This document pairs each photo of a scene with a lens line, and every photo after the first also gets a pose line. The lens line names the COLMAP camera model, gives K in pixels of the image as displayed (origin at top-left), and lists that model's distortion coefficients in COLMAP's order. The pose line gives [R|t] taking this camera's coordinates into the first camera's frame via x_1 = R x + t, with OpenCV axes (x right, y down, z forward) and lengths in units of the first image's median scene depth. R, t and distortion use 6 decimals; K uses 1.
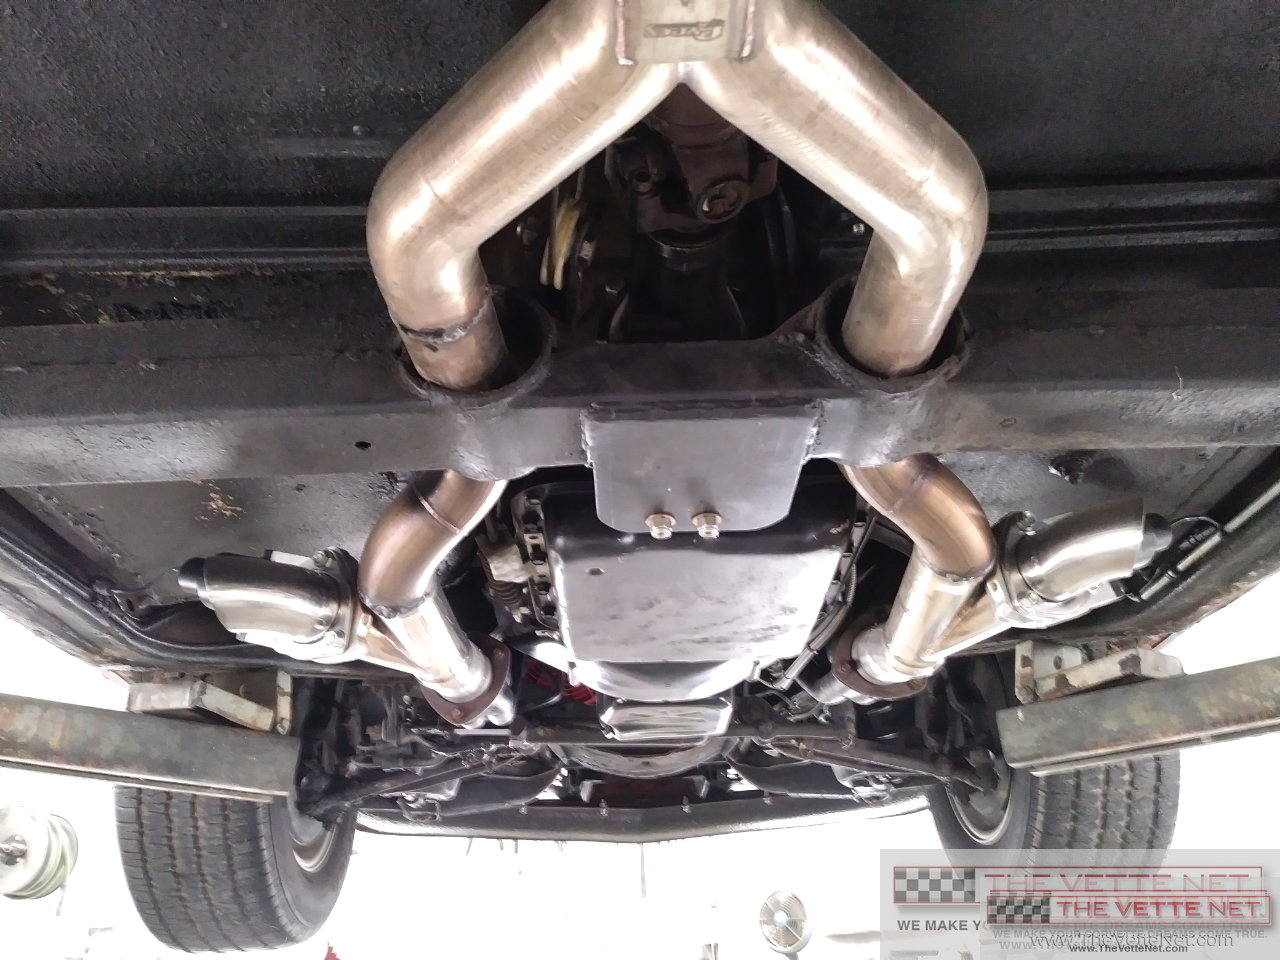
lens RADIAL K [[1044.8, 0, 640.0], [0, 1044.8, 480.0], [0, 0, 1]] dist [0.004702, -0.000921]
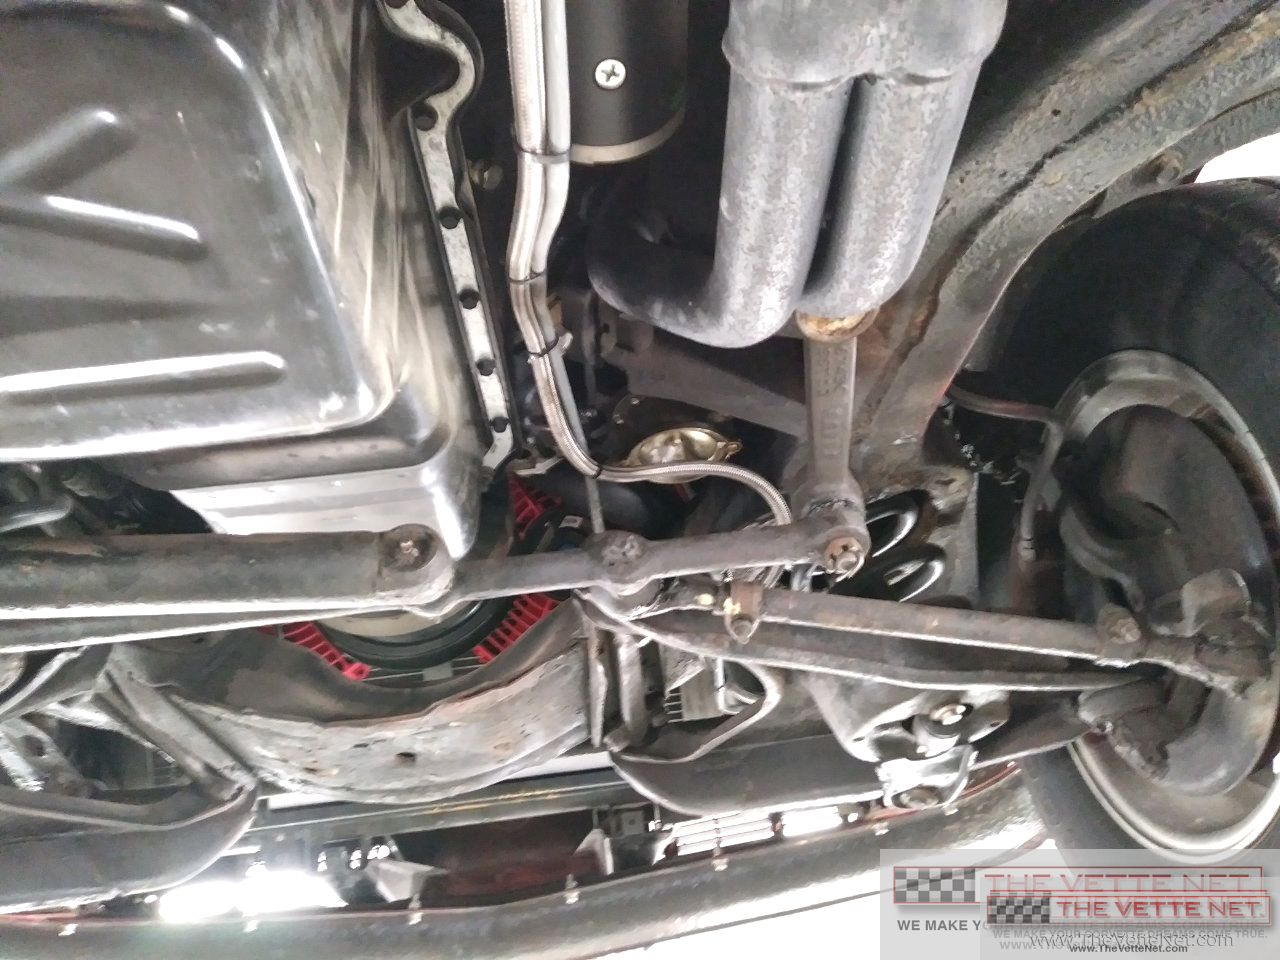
lens RADIAL K [[1044.8, 0, 640.0], [0, 1044.8, 480.0], [0, 0, 1]] dist [0.004702, -0.000921]
pose [[0.996395, -0.082027, 0.021630, 0.129855], [0.084267, 0.986410, -0.141046, 0.282038], [-0.009766, 0.142361, 0.989767, 0.684951]]
